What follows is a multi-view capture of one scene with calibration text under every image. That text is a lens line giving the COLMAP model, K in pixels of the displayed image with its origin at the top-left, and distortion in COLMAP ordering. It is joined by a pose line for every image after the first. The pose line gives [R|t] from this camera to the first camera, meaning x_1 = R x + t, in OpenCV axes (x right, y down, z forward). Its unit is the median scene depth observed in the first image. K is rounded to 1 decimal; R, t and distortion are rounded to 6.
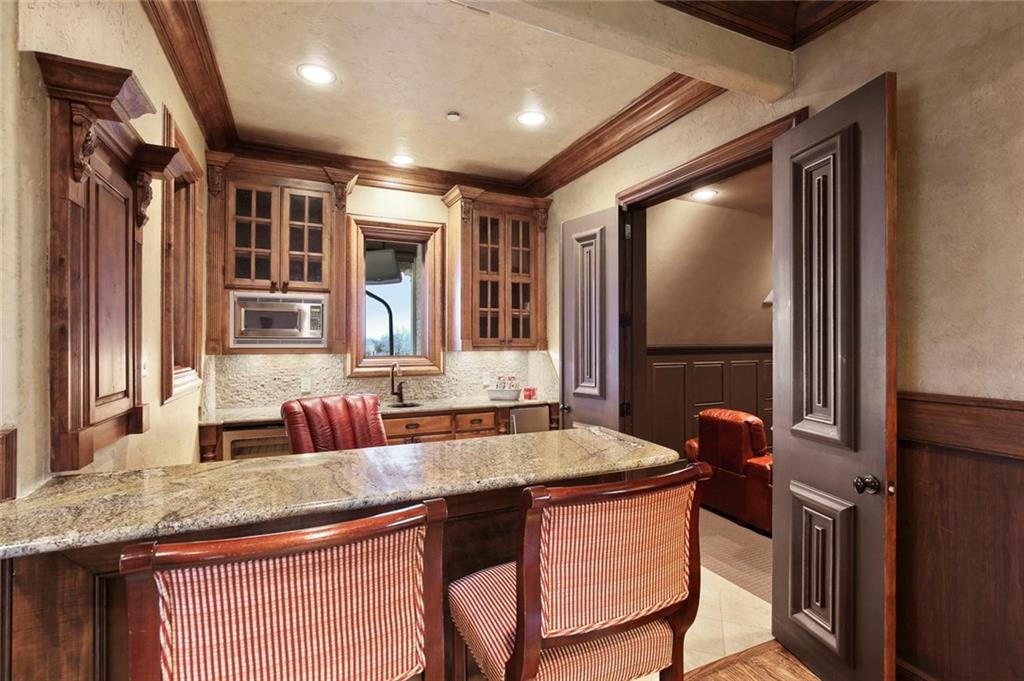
lens RADIAL K [[470.9, 0, 515.6], [0, 470.9, 337.5], [0, 0, 1]] dist [-0.003307, -0.000057]
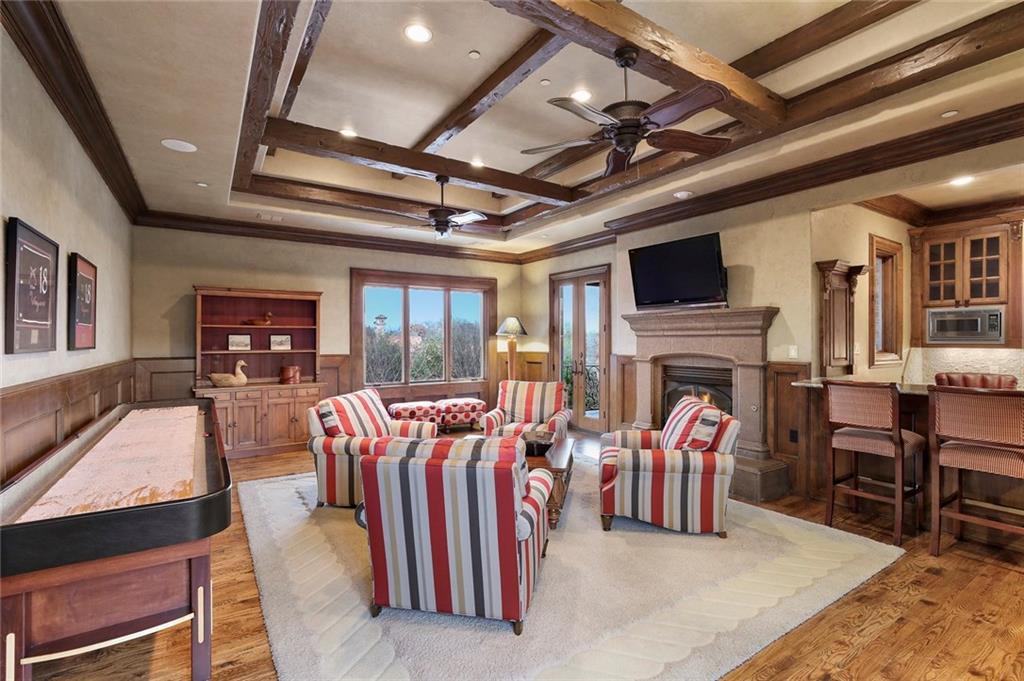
lens RADIAL K [[470.9, 0, 515.6], [0, 470.9, 337.5], [0, 0, 1]] dist [-0.003307, -0.000057]
pose [[0.148362, -0.001585, -0.988932, 0.770392], [0.009847, 0.999952, -0.000125, -0.012600], [0.988884, -0.009719, 0.148371, -0.635694]]
